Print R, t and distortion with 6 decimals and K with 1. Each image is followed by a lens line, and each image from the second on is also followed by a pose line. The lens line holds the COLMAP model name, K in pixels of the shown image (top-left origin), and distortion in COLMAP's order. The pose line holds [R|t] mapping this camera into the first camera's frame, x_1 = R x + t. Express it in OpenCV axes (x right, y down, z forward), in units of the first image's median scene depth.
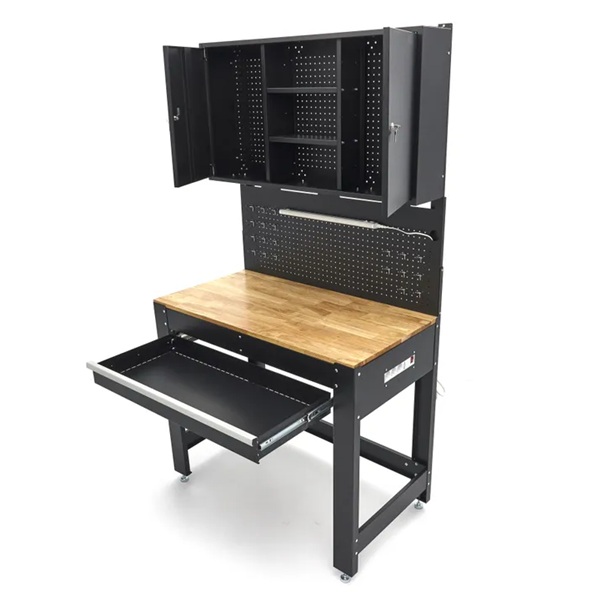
lens RADIAL K [[612.9, 0, 291.0], [0, 612.9, 296.9], [0, 0, 1]] dist [-0.023292, 0.000000]
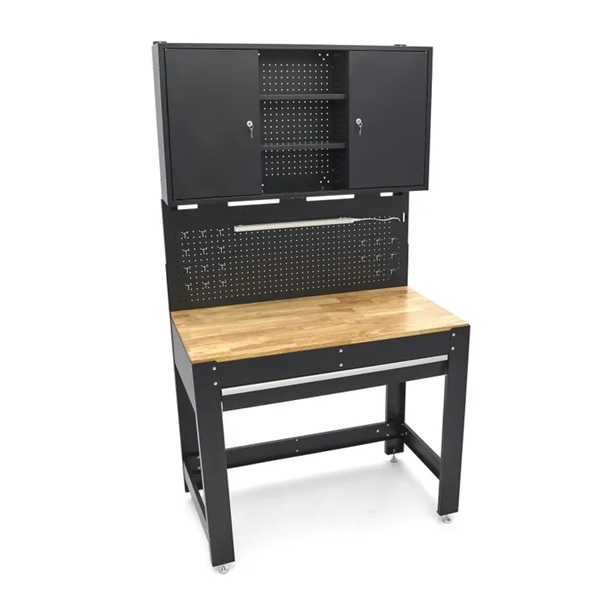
lens RADIAL K [[687.0, 0, 304.2], [0, 687.0, 304.5], [0, 0, 1]] dist [-0.114434, 0.000000]
pose [[0.503618, -0.242183, 0.829287, -0.918165], [0.287667, 0.952136, 0.103362, -0.120655], [-0.814627, 0.186504, 0.549181, 0.422940]]
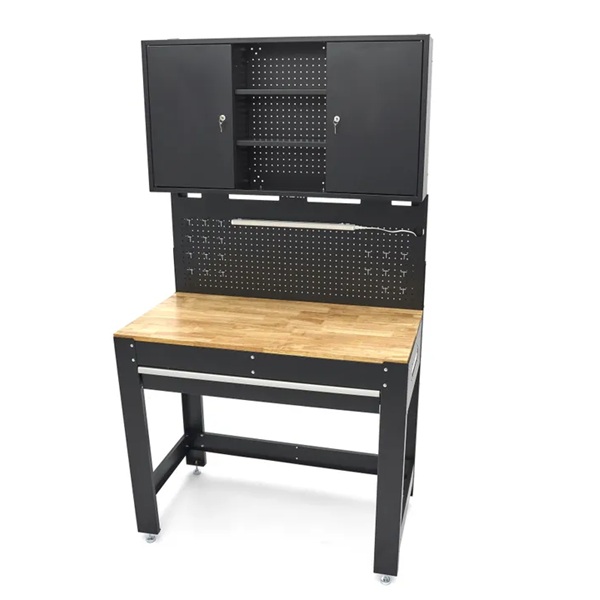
lens RADIAL K [[687.0, 0, 285.2], [0, 687.0, 301.7], [0, 0, 1]] dist [-0.114434, 0.000000]
pose [[0.900529, -0.109913, 0.420673, -0.431261], [0.129070, 0.991485, -0.017245, 0.007738], [-0.415196, 0.069826, 0.907048, 0.048460]]
